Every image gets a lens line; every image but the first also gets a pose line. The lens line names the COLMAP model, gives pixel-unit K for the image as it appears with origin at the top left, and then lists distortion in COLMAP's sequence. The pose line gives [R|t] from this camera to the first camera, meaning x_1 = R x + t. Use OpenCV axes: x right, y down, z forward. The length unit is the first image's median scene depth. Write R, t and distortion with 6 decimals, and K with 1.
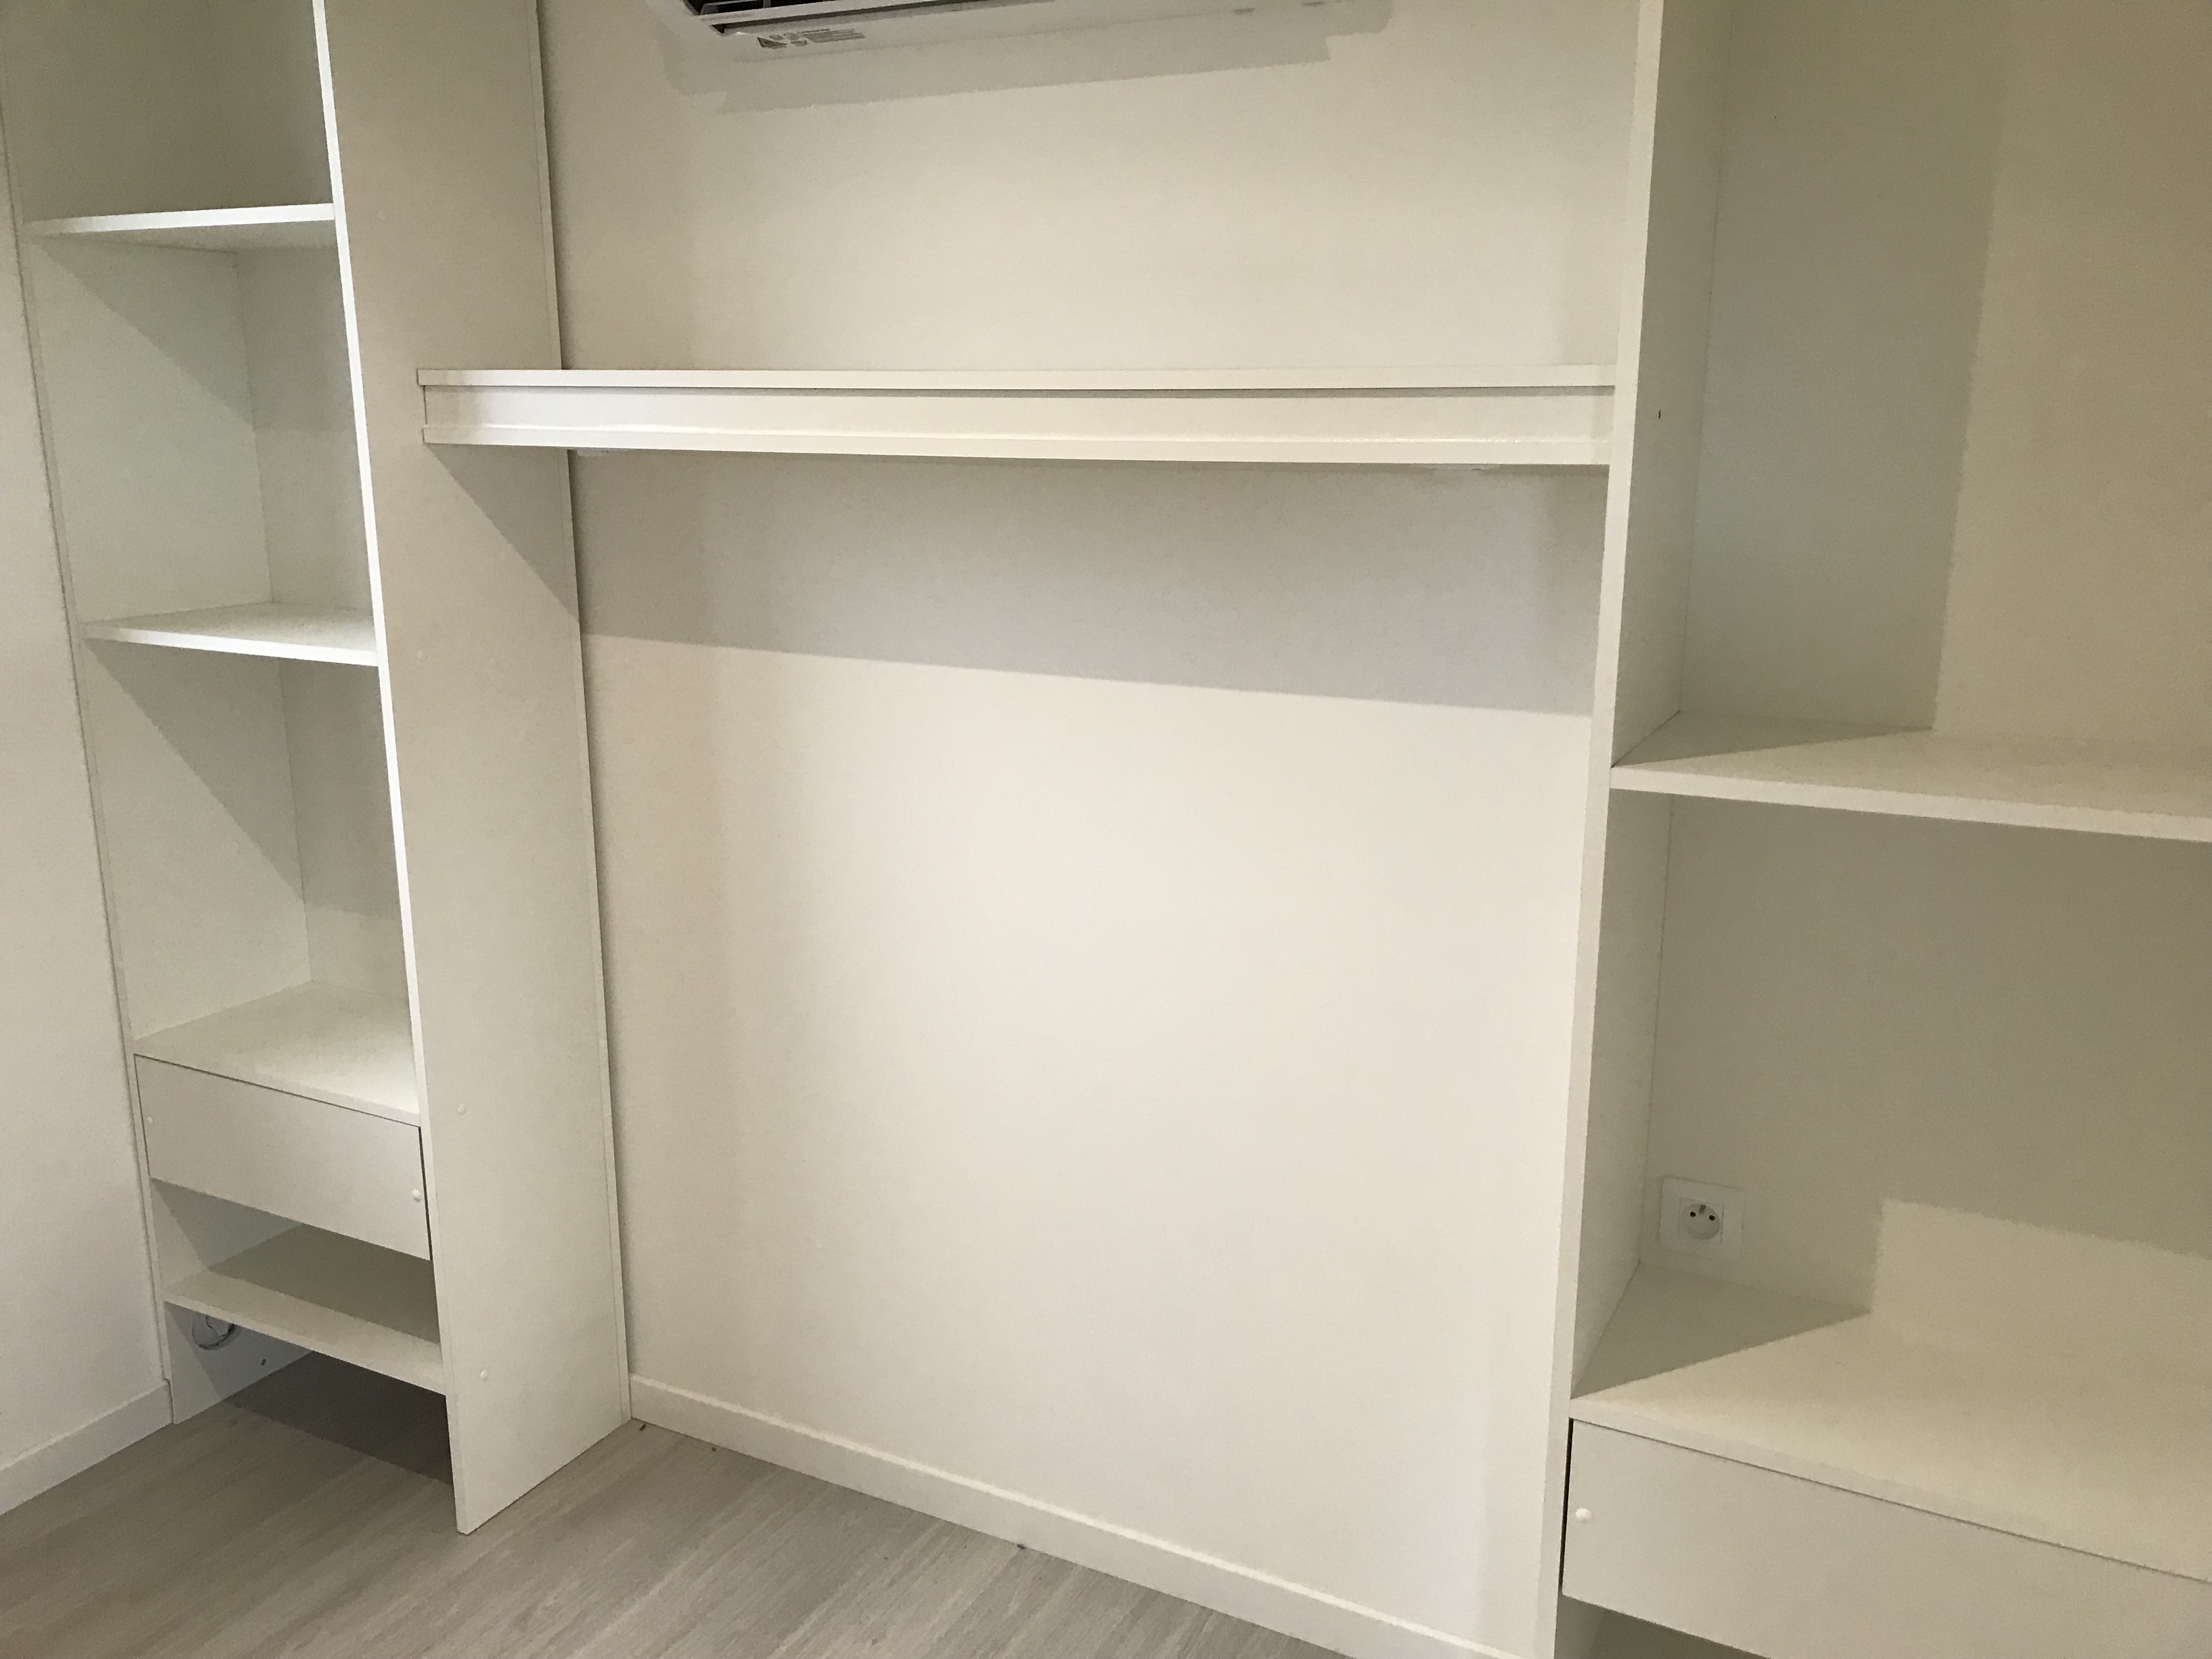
lens RADIAL K [[1821.5, 0, 1106.4], [0, 1821.5, 829.1], [0, 0, 1]] dist [0.015266, -0.006502]
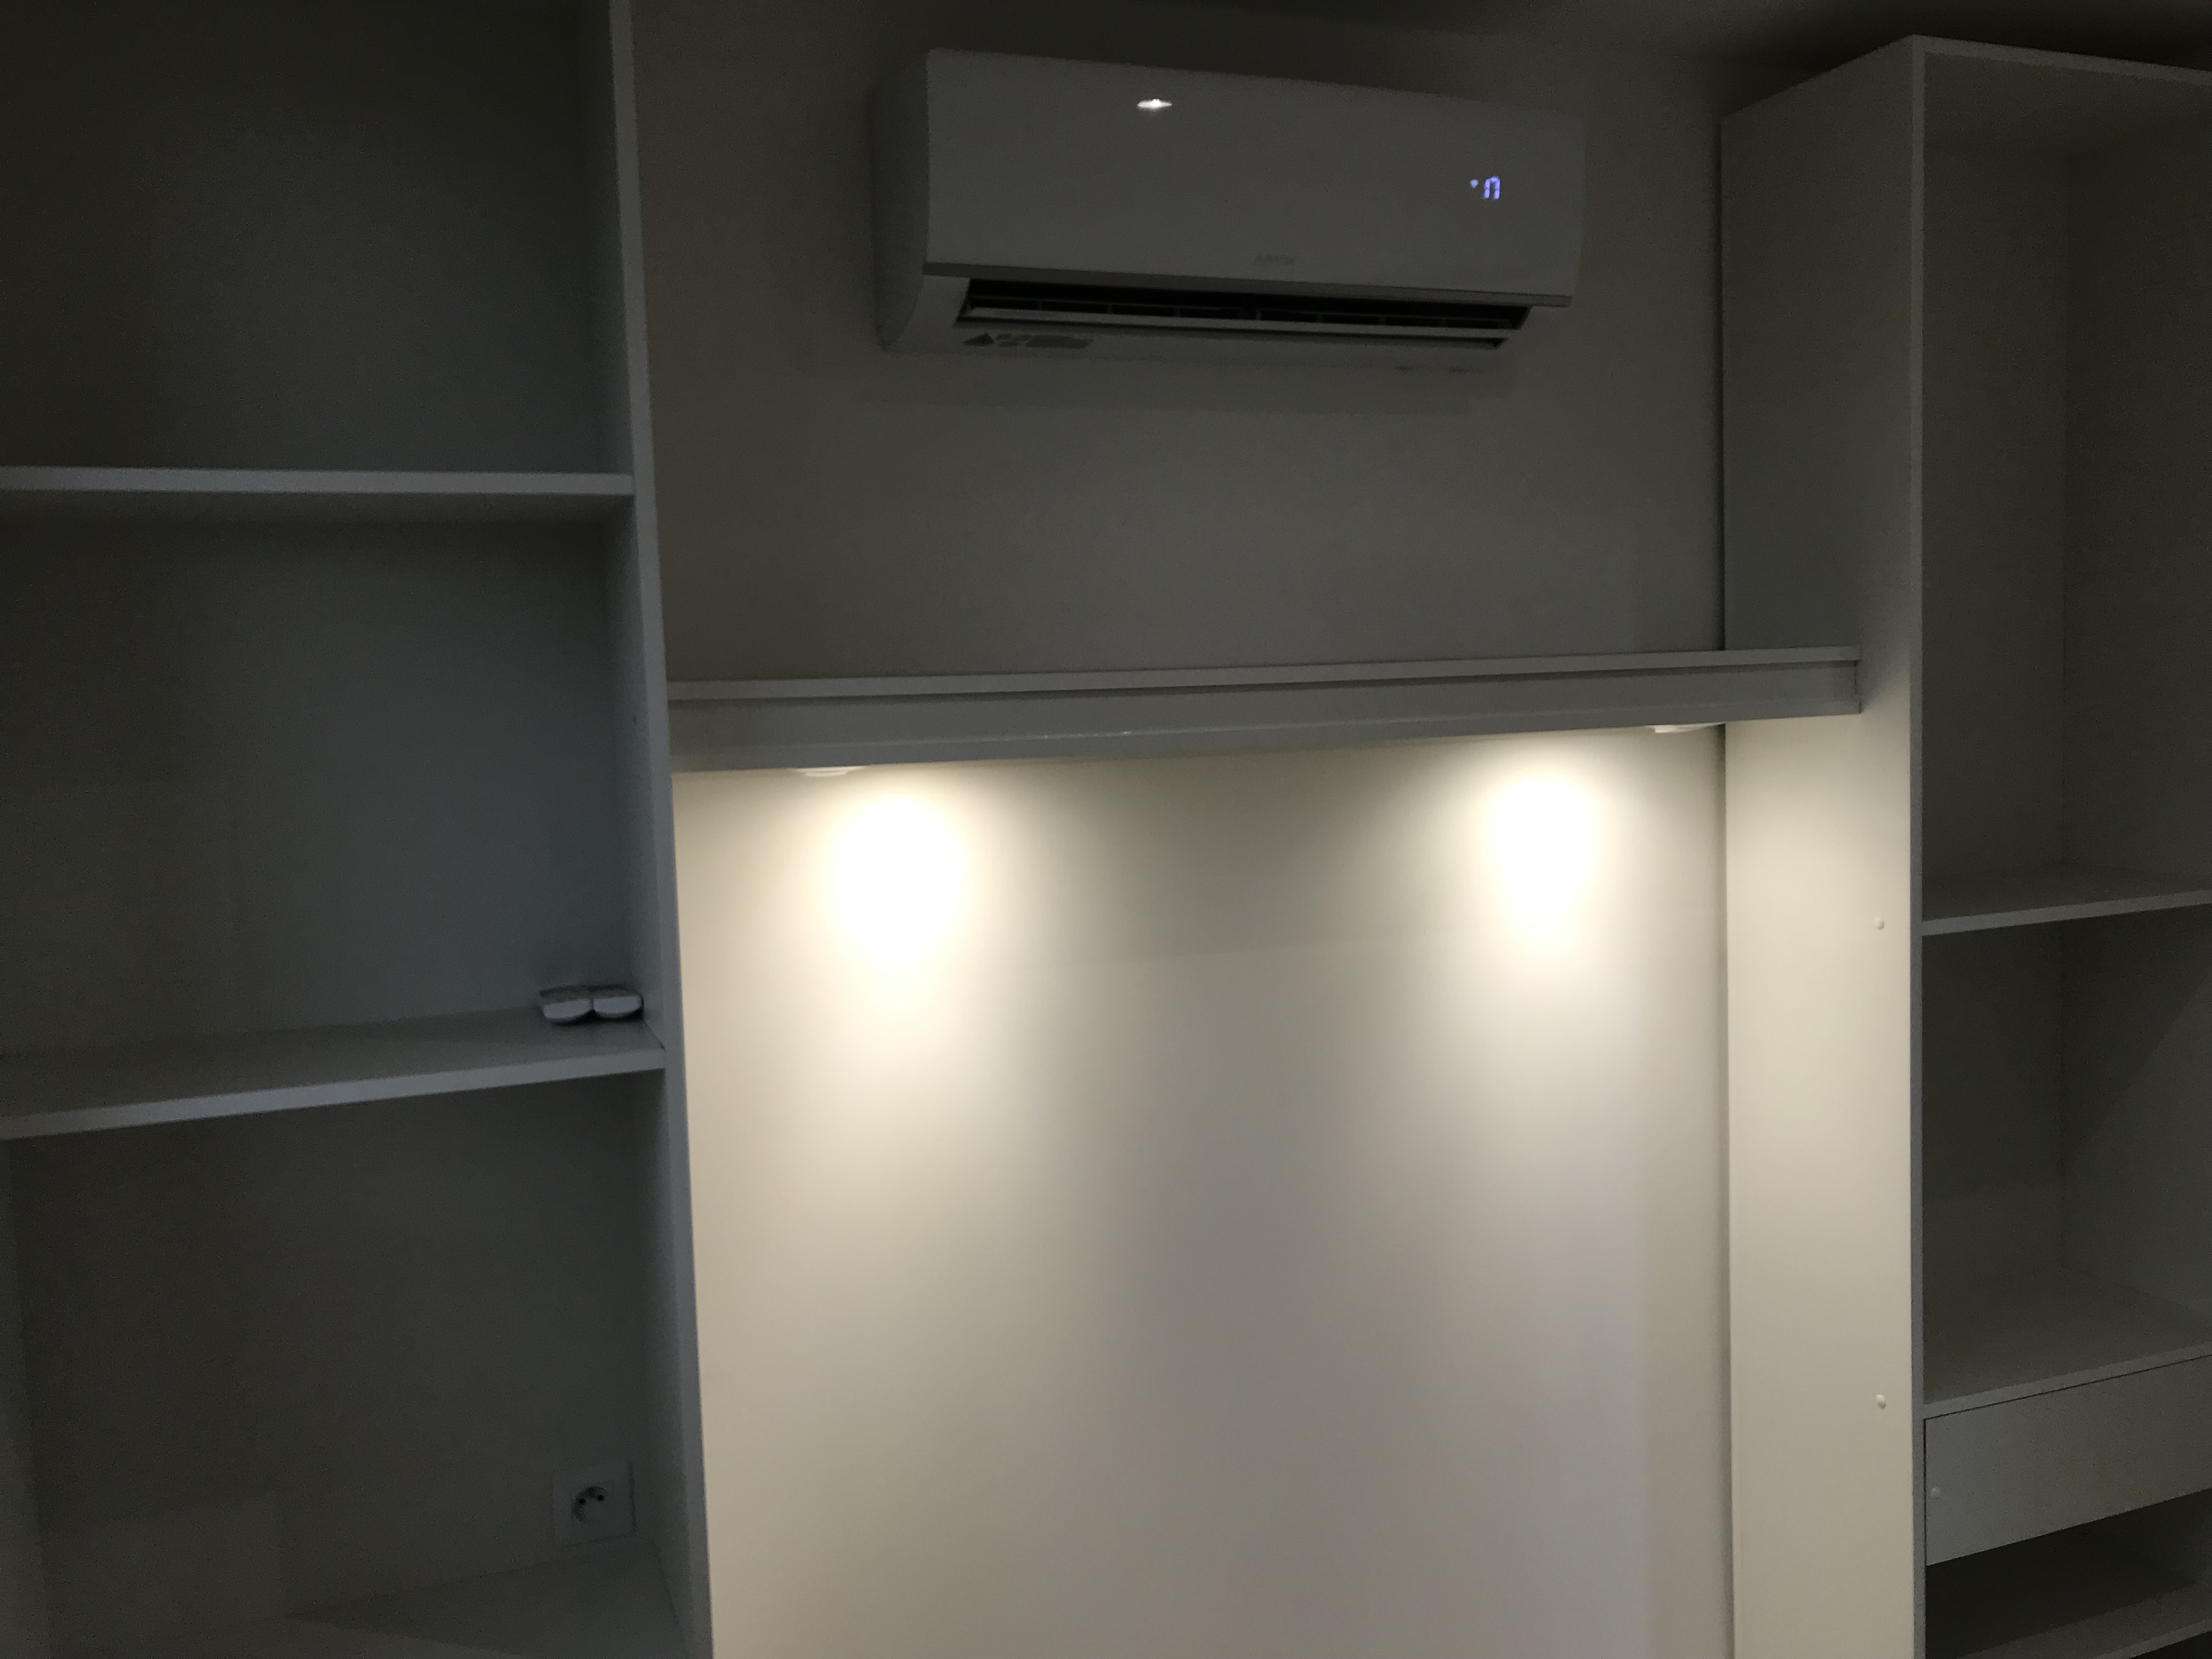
lens RADIAL K [[1821.5, 0, 1104.7], [0, 1821.5, 816.2], [0, 0, 1]] dist [0.015266, -0.006502]
pose [[0.665237, -0.077685, 0.742580, -0.995625], [0.209604, 0.974008, -0.085877, -0.105749], [-0.716607, 0.212777, 0.664229, 0.426789]]
